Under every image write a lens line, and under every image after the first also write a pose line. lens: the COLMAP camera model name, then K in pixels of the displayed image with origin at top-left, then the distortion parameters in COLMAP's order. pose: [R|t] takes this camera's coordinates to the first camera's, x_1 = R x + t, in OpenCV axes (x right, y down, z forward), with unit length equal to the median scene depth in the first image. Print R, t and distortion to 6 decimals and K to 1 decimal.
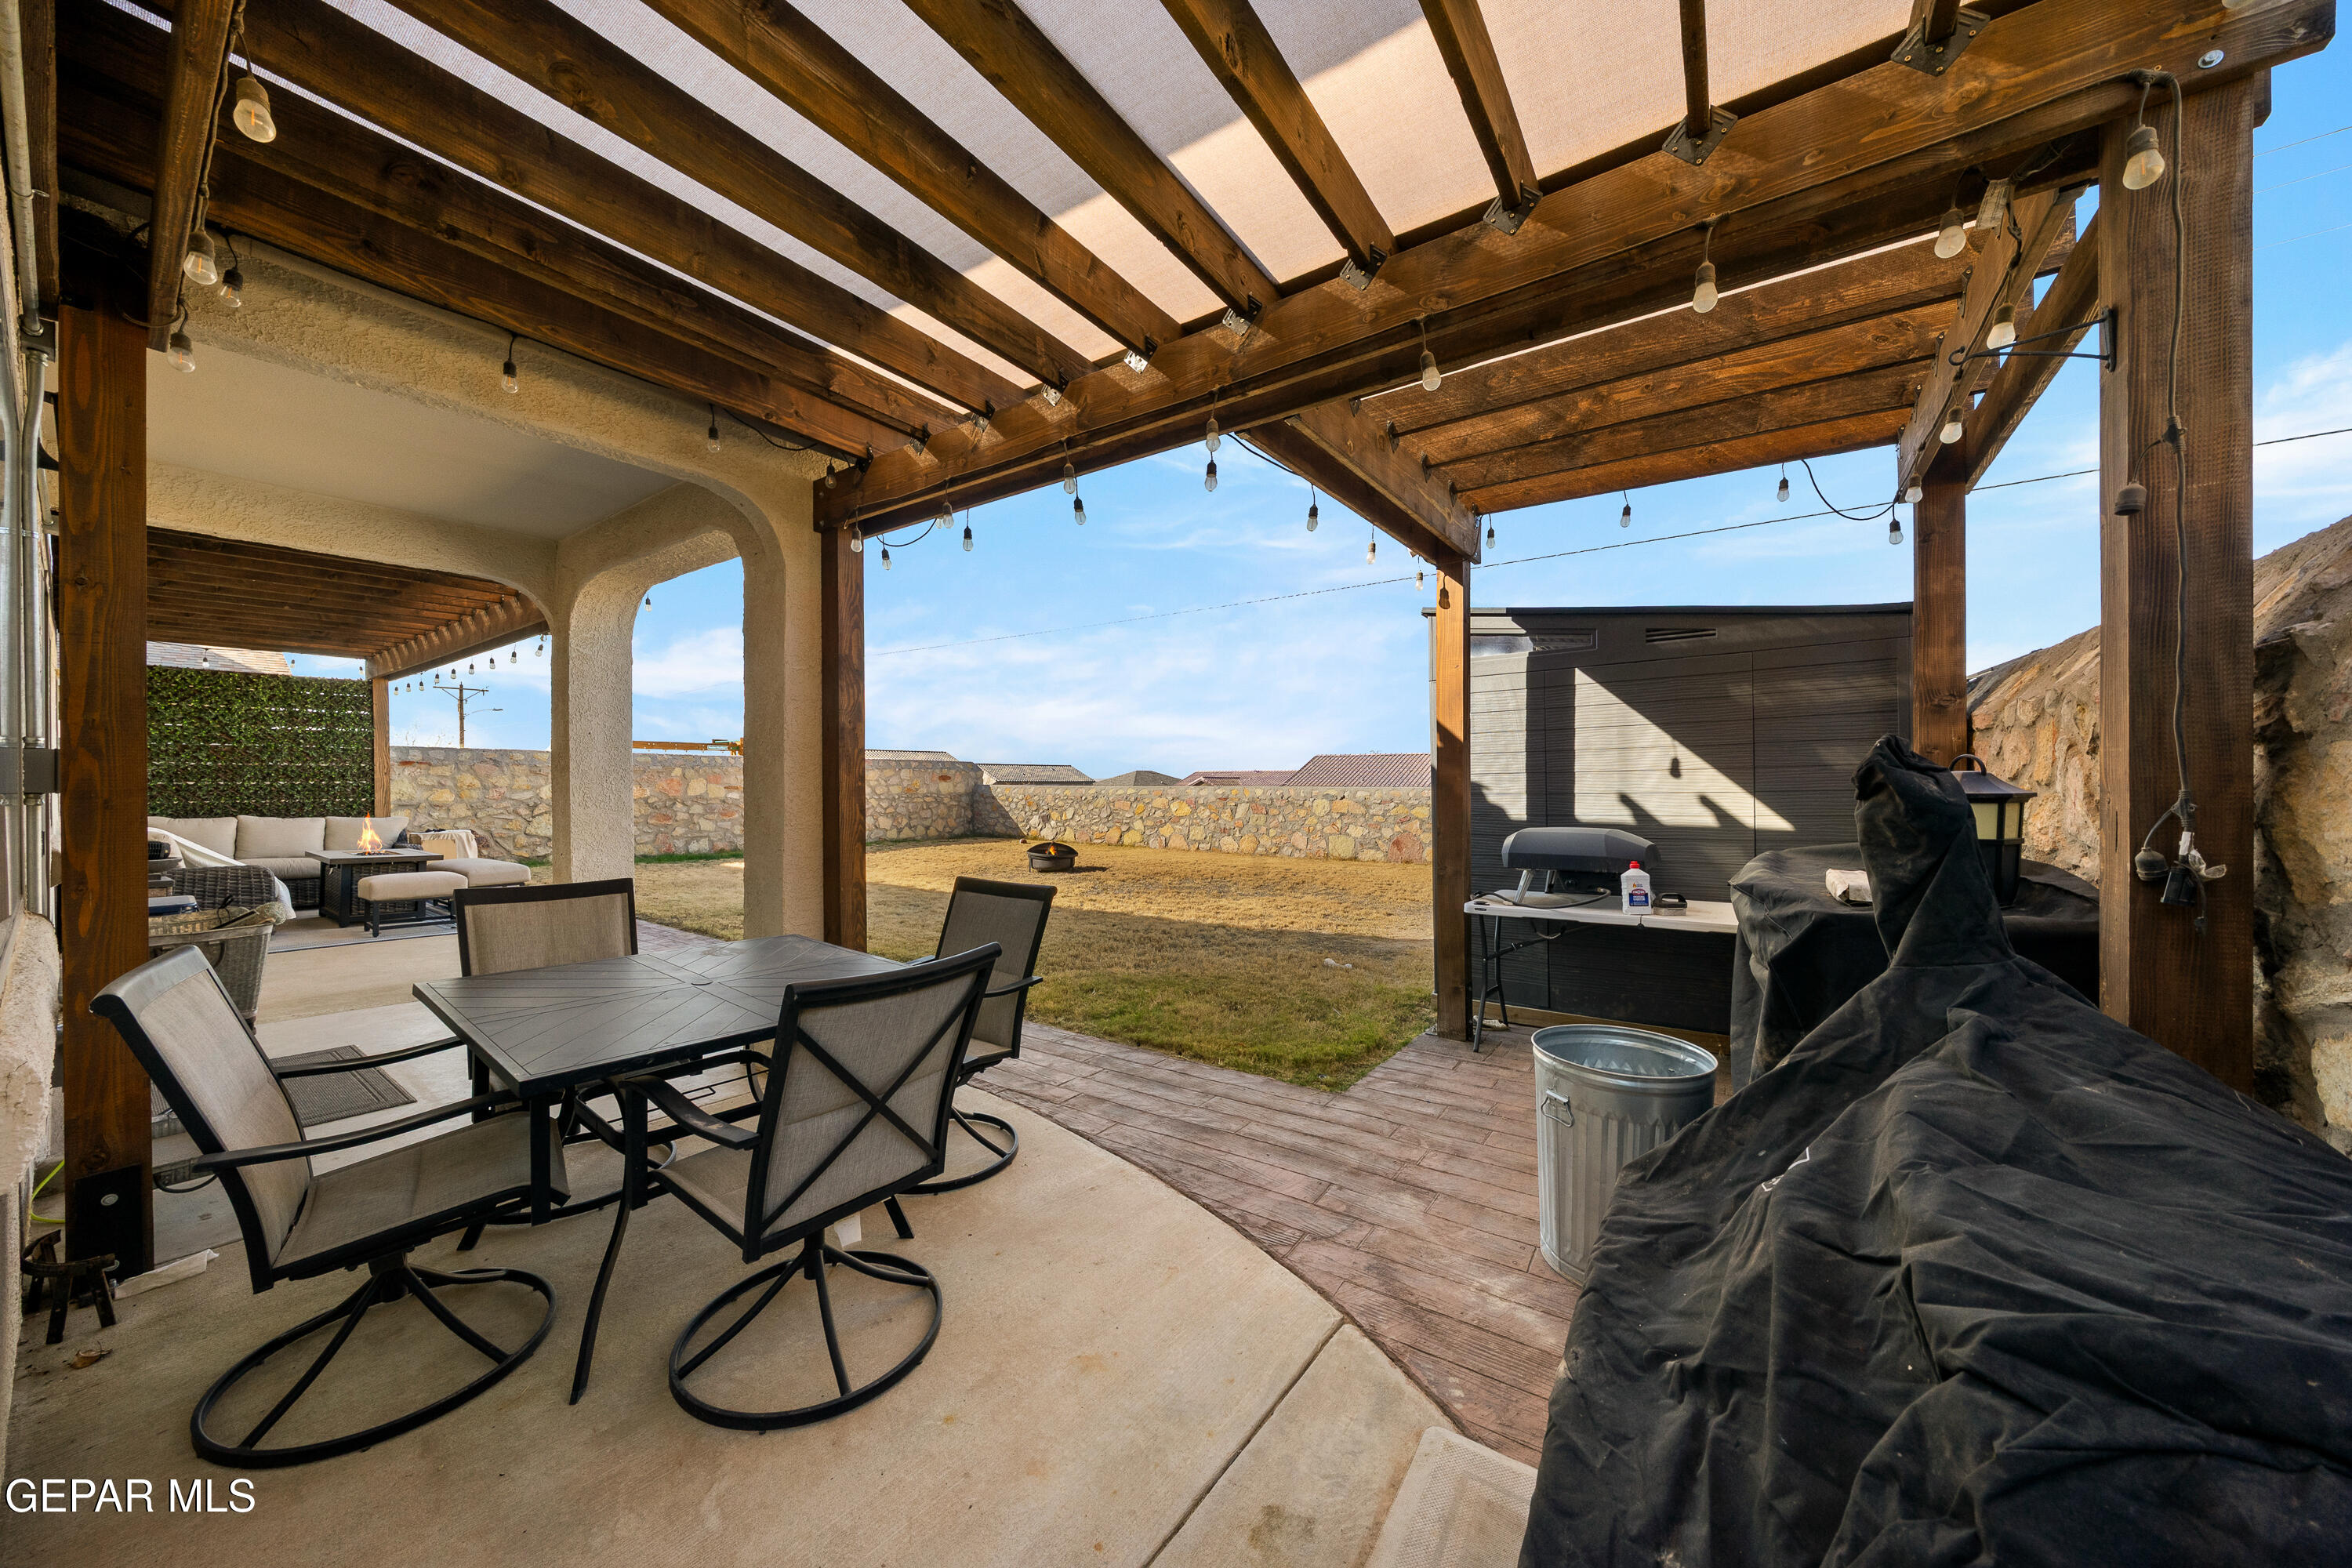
lens RADIAL K [[810.5, 0, 1159.7], [0, 810.5, 786.8], [0, 0, 1]] dist [-0.007386, 0.000544]
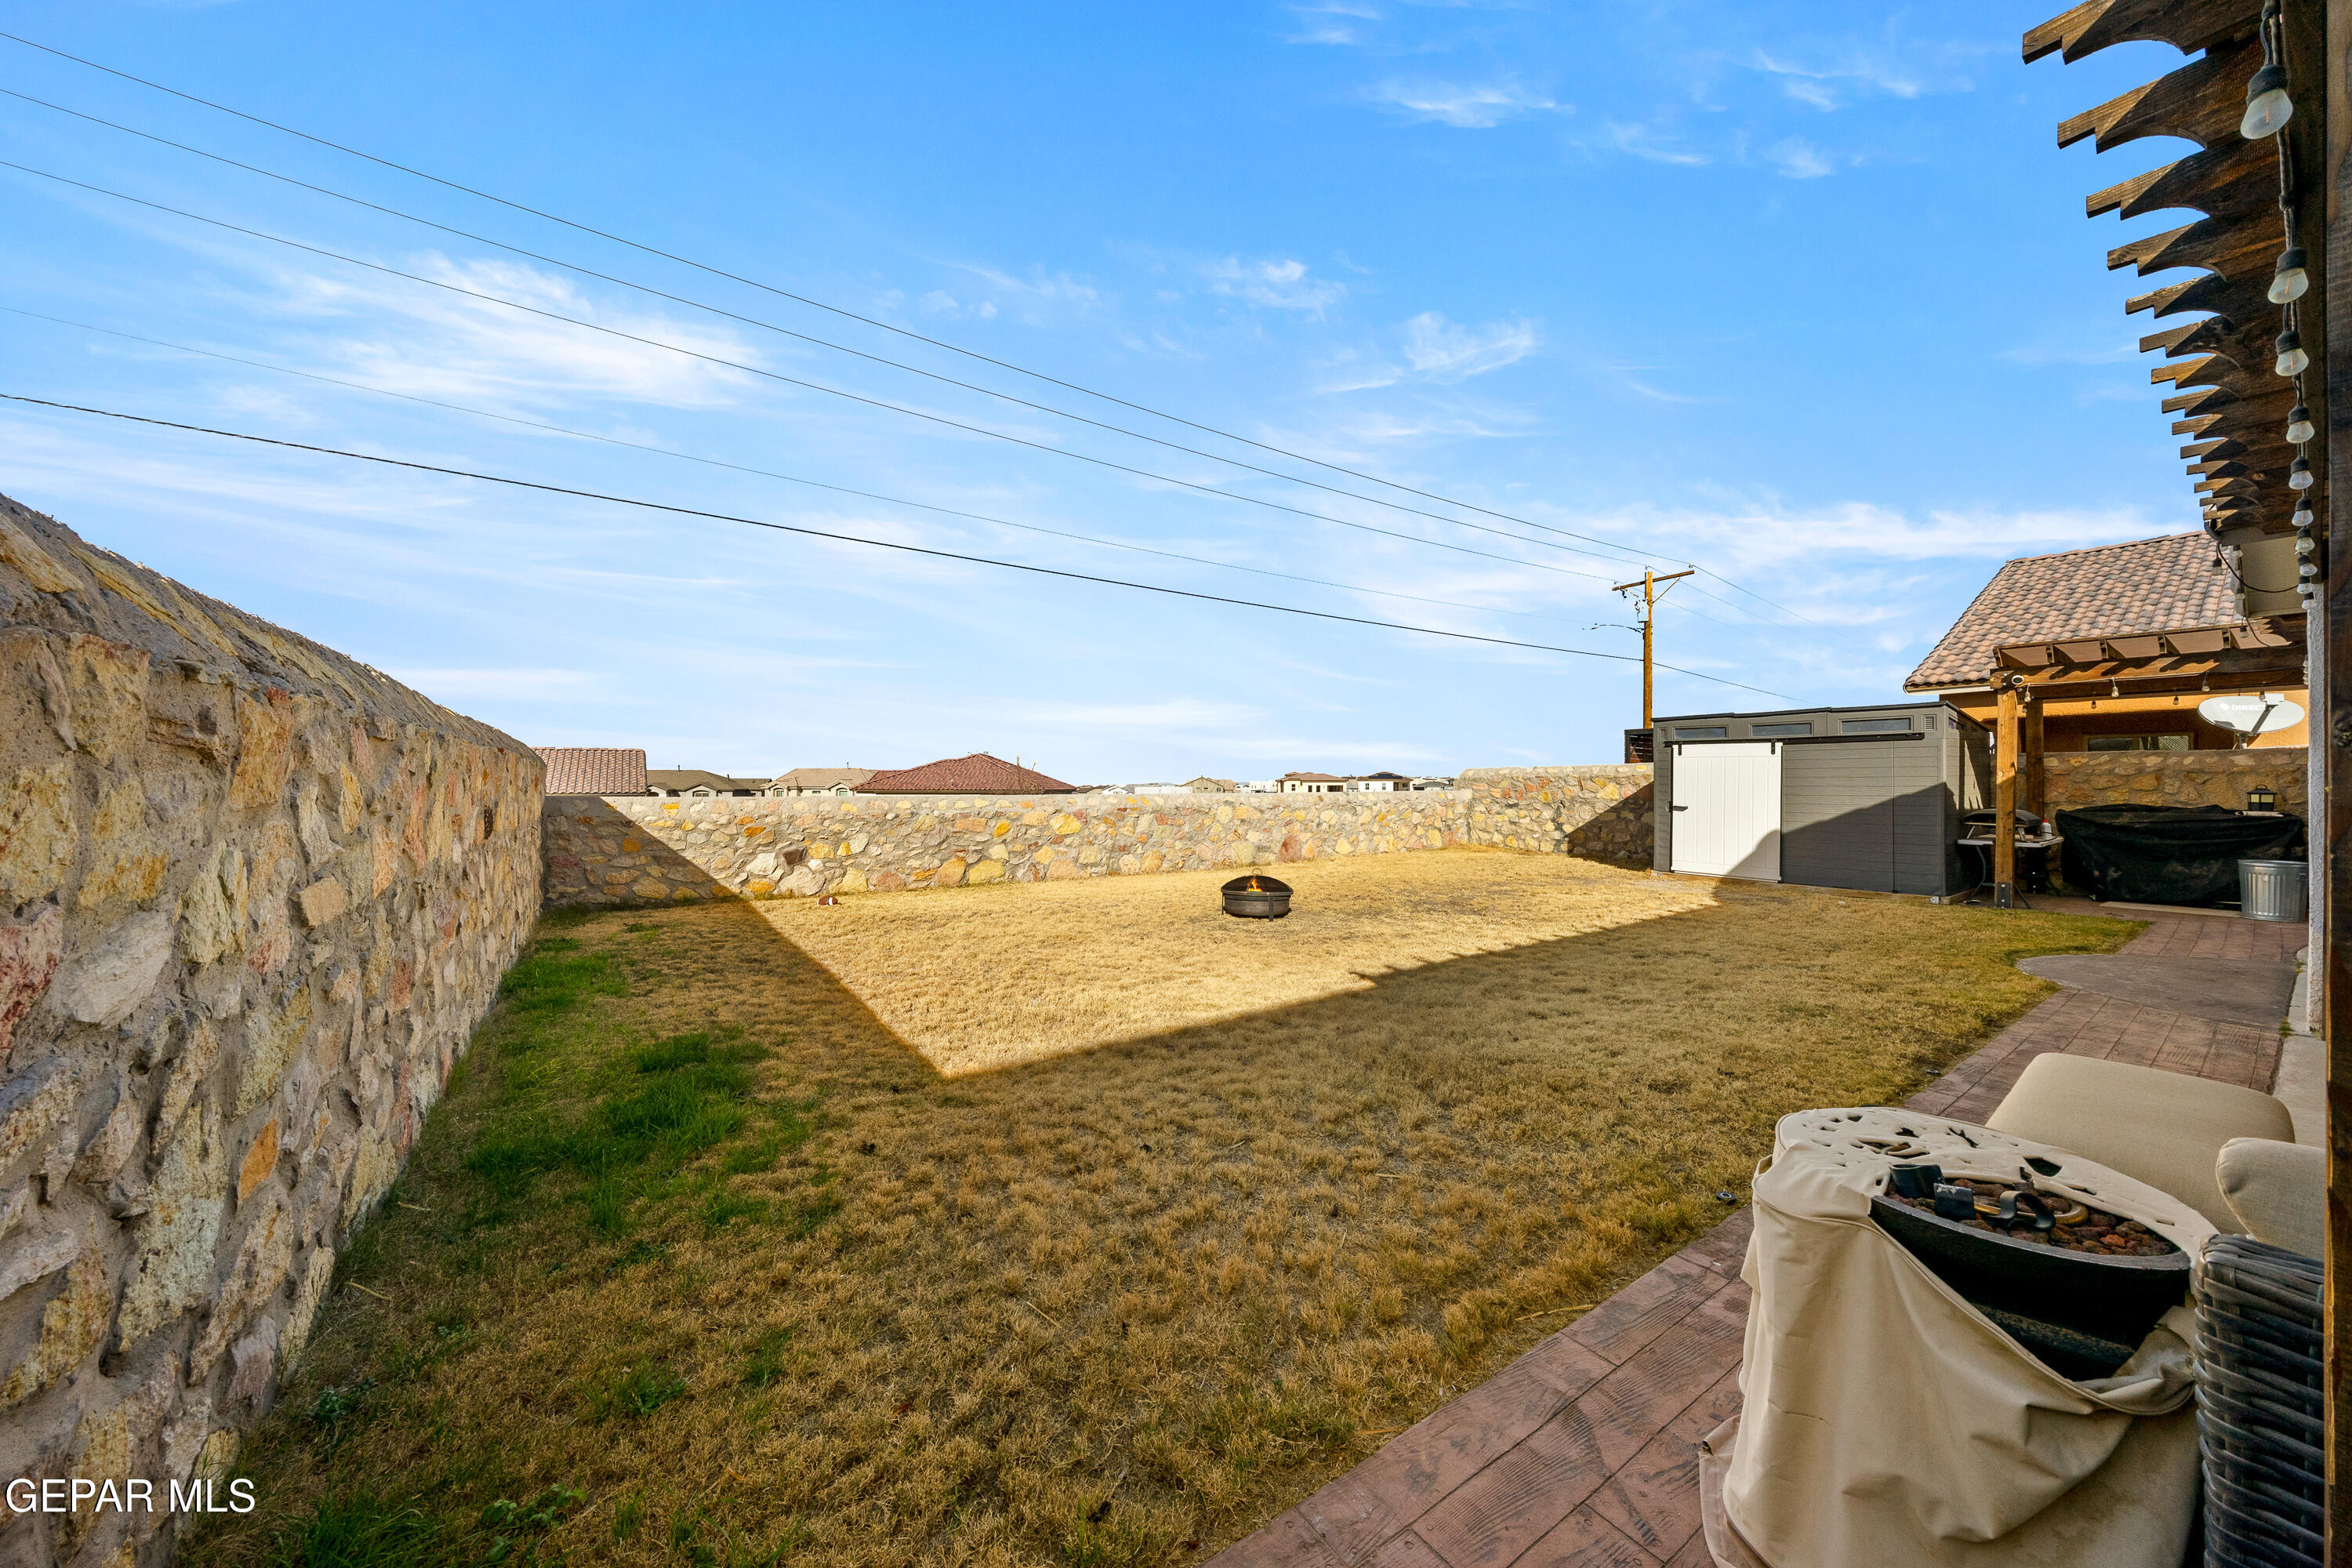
lens RADIAL K [[810.5, 0, 1172.3], [0, 810.5, 771.8], [0, 0, 1]] dist [-0.007386, 0.000544]
pose [[0.330400, 0.010287, 0.943785, -0.672812], [0.002298, 0.999929, -0.011703, -0.012659], [-0.943838, 0.006036, 0.330353, 0.686881]]
